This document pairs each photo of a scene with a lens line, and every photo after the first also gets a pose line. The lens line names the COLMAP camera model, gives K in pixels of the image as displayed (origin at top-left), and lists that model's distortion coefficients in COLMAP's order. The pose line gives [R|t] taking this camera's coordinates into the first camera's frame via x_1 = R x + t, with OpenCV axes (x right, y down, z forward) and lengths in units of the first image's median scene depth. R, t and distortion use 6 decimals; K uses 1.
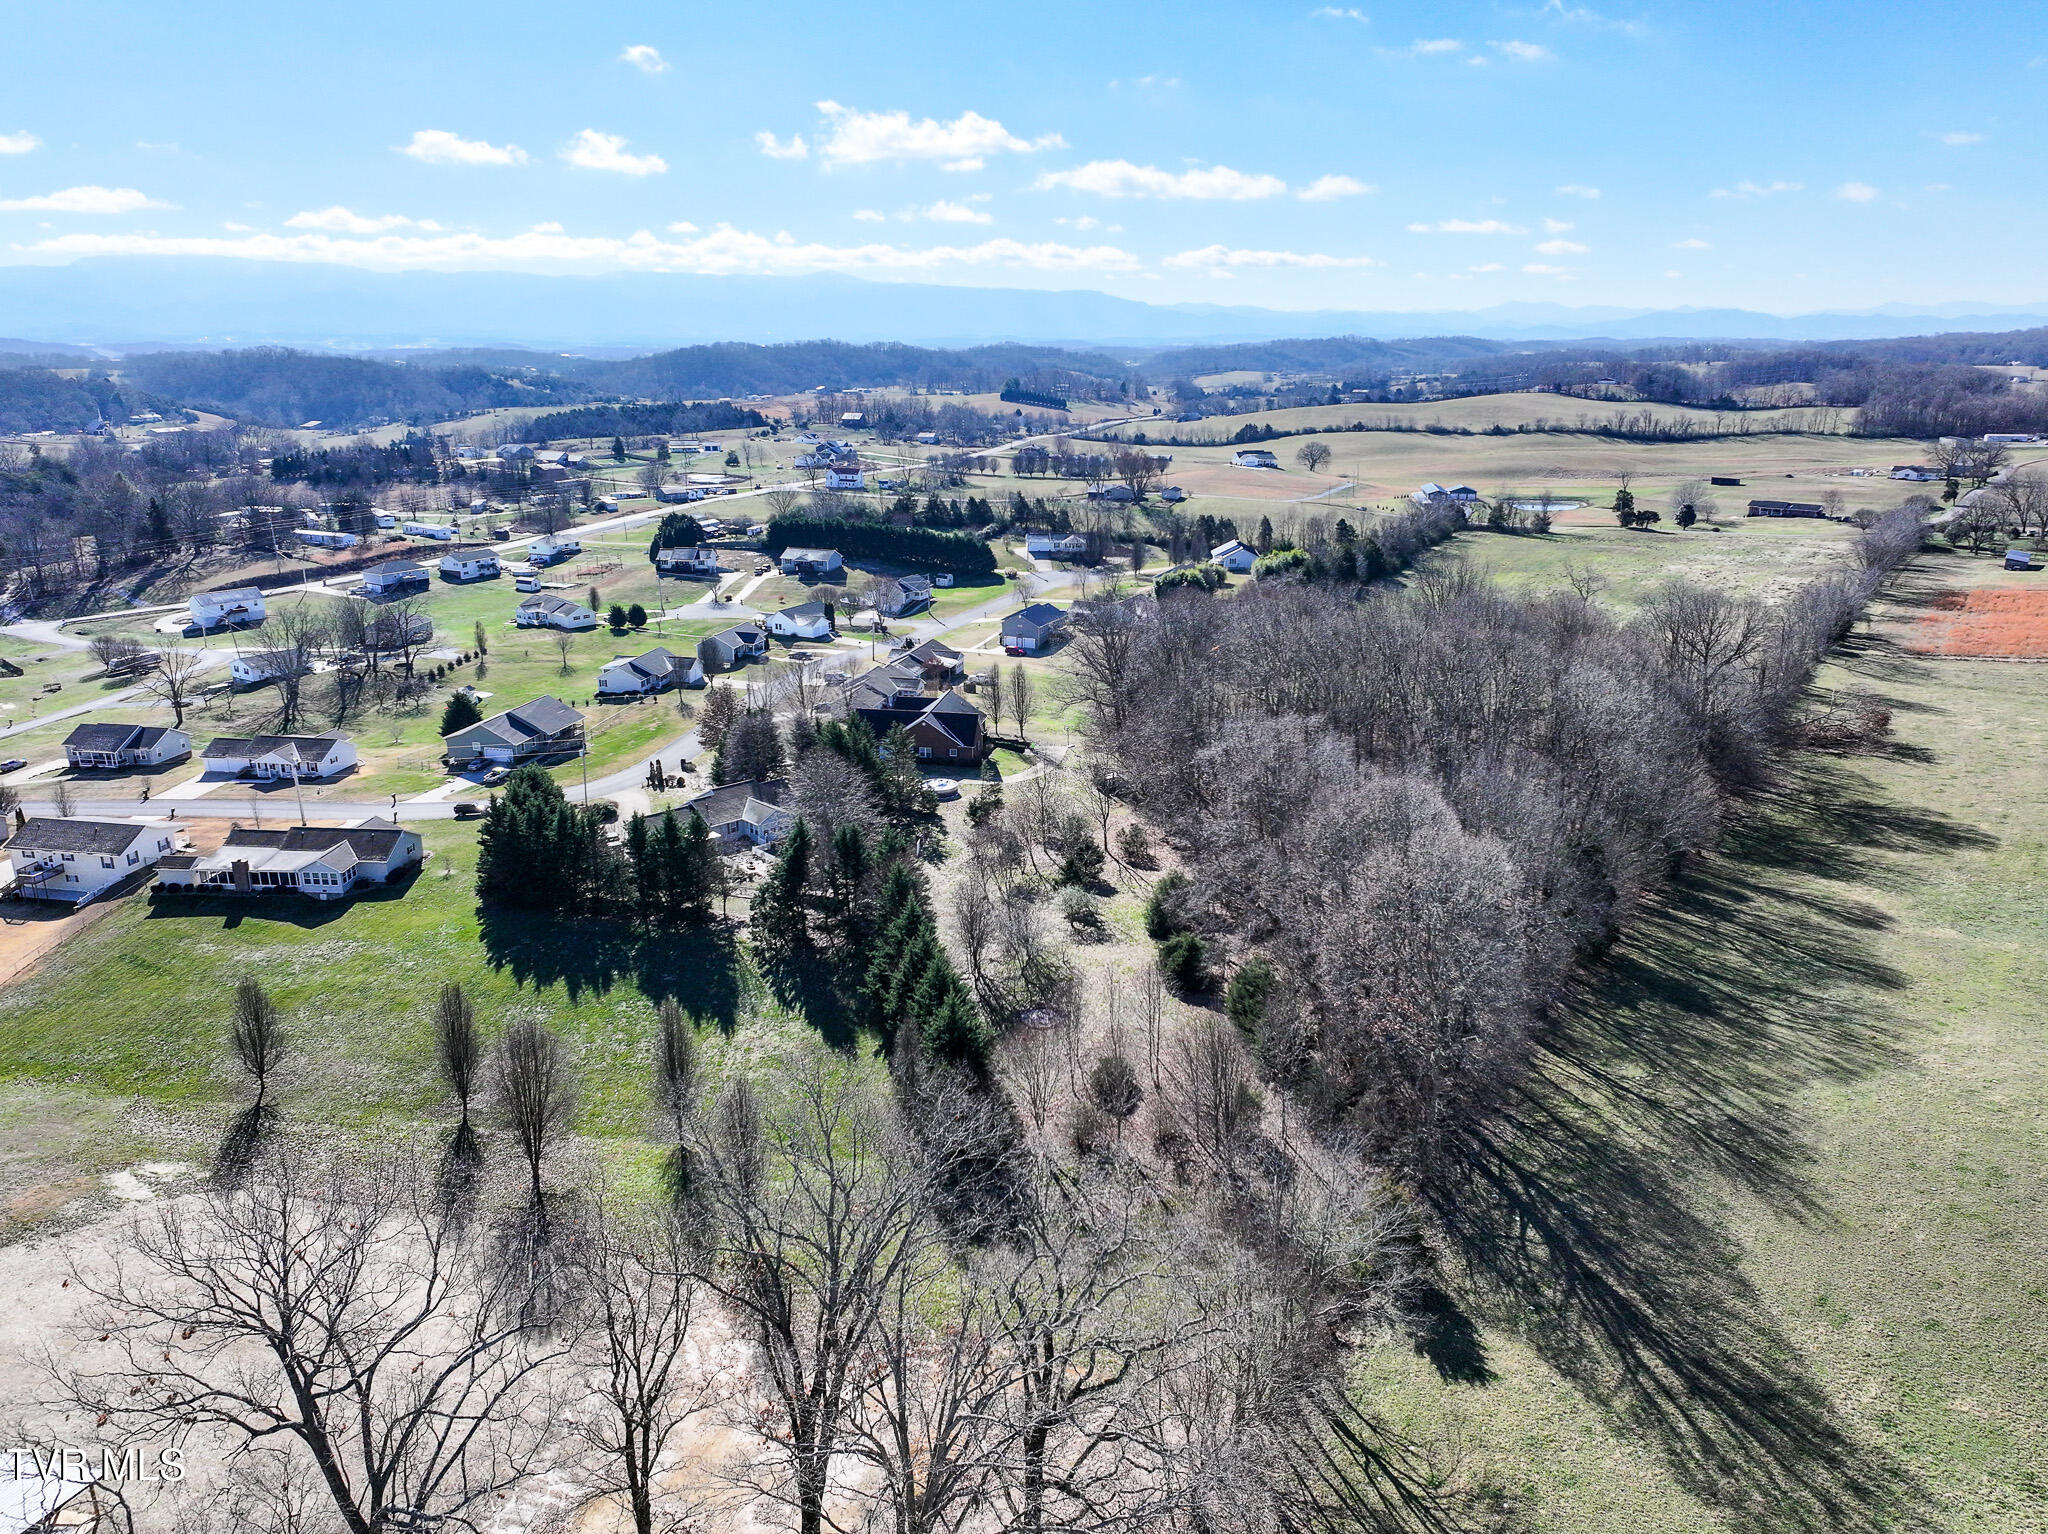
lens RADIAL K [[1427.5, 0, 1031.6], [0, 1427.5, 769.0], [0, 0, 1]] dist [0.000479, 0.020862]
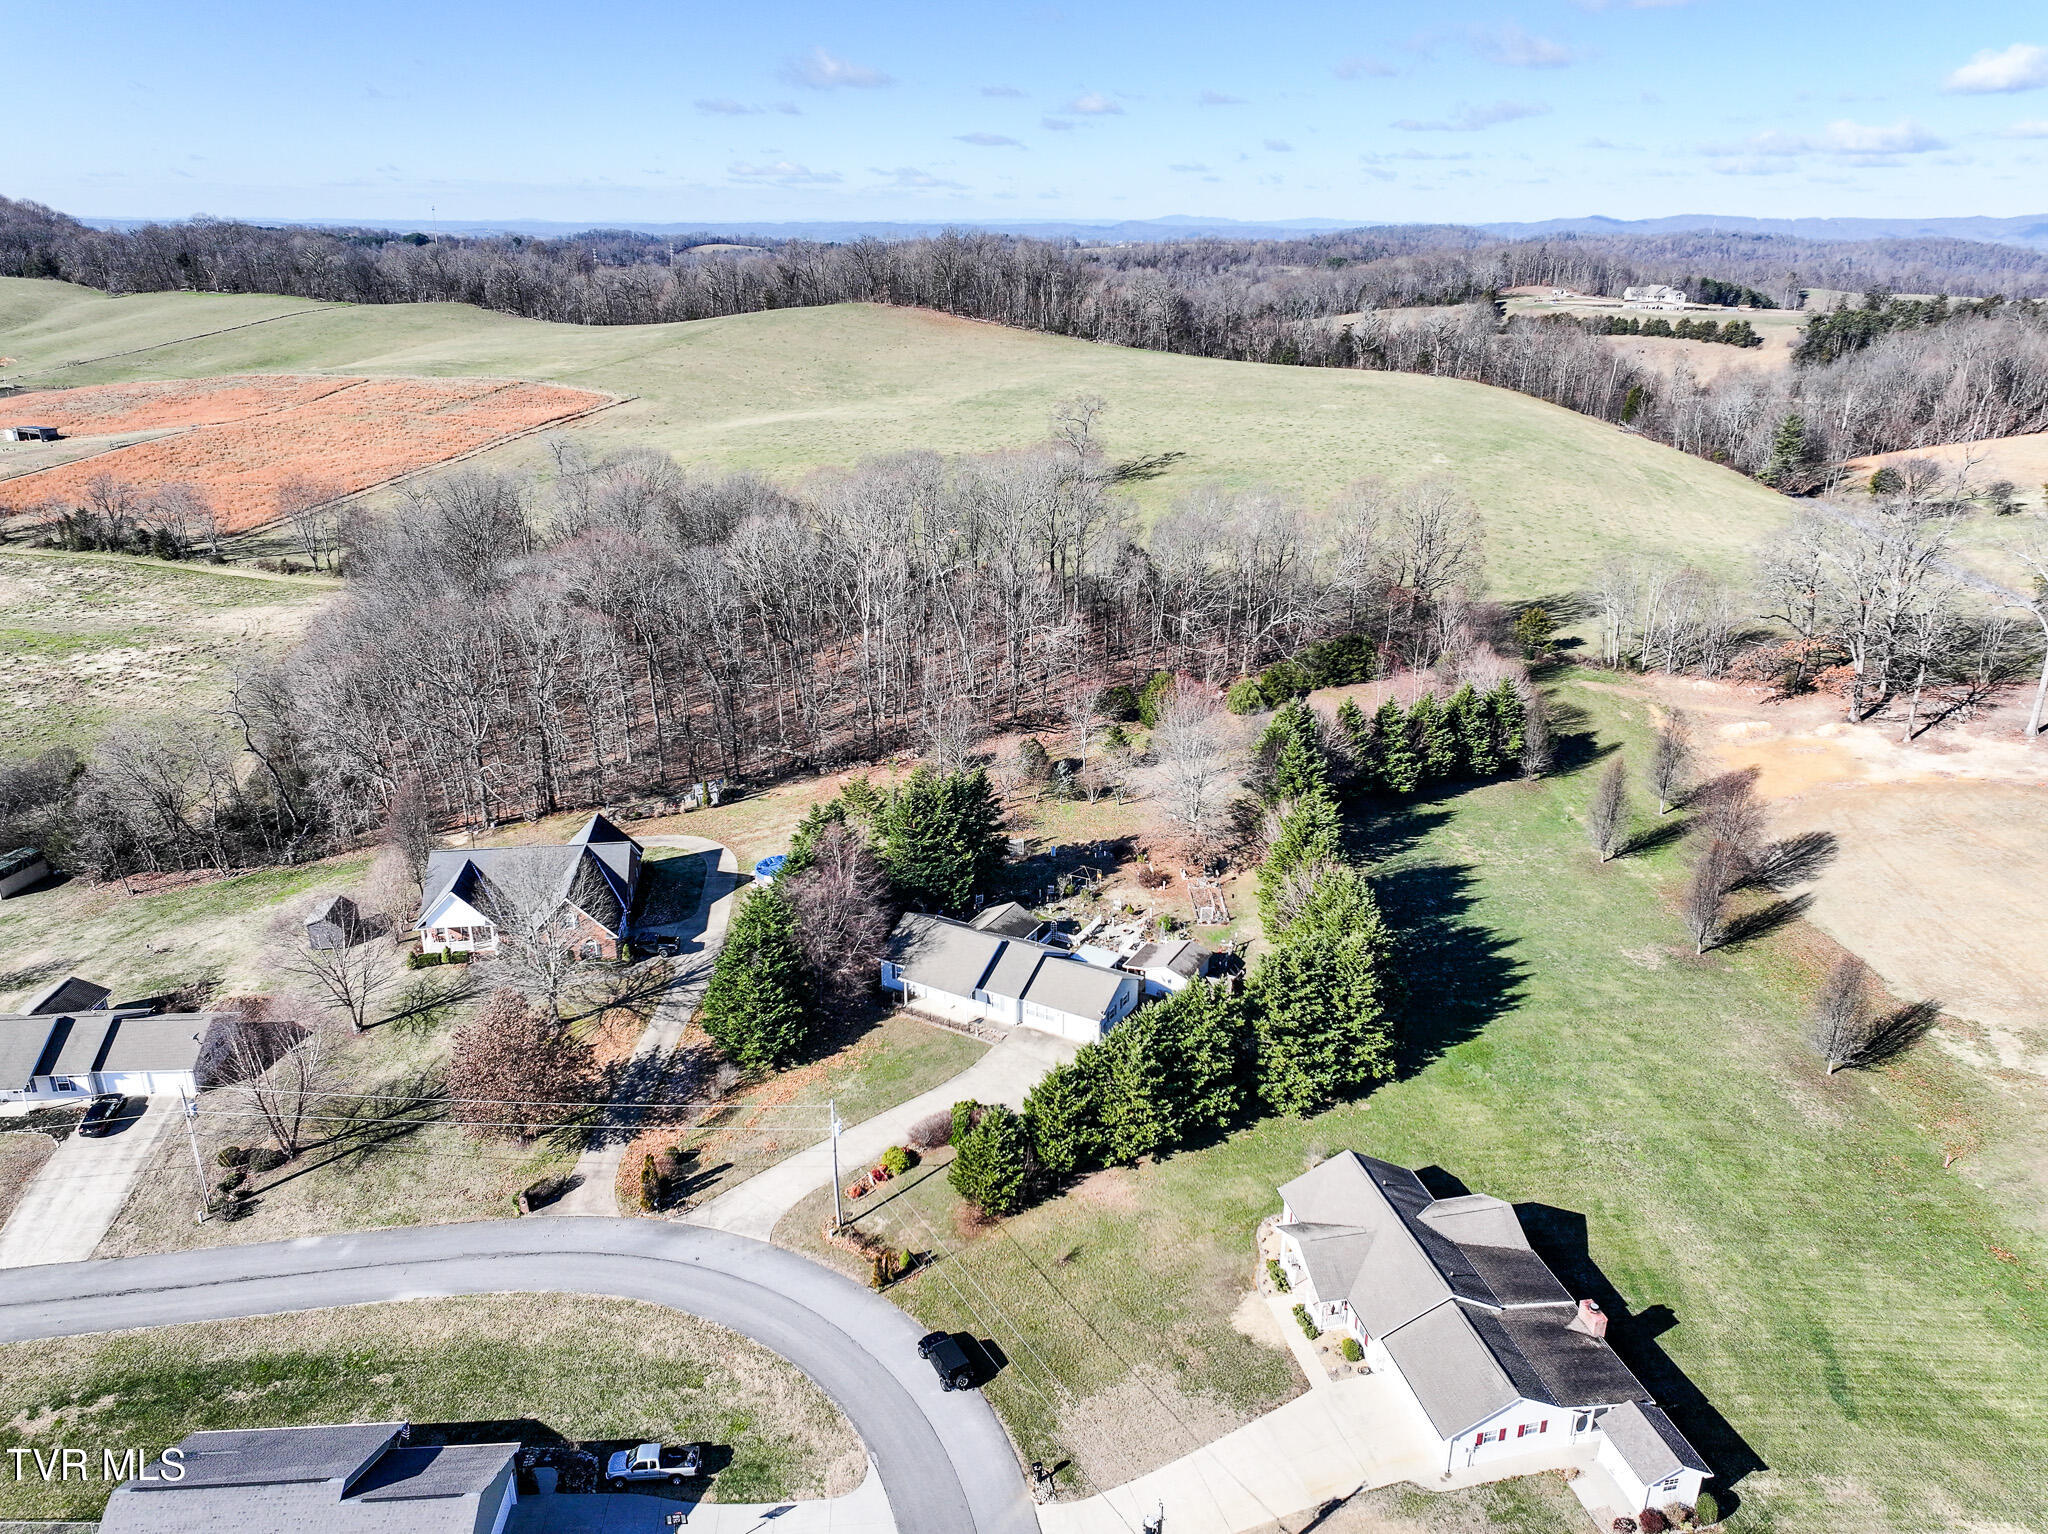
lens RADIAL K [[1427.5, 0, 1031.6], [0, 1427.5, 769.0], [0, 0, 1]] dist [0.000479, 0.020862]
pose [[-0.293230, -0.347992, 0.890459, -0.958098], [0.274953, 0.861356, 0.427161, -0.399900], [-0.915651, 0.370091, -0.156894, 1.300636]]
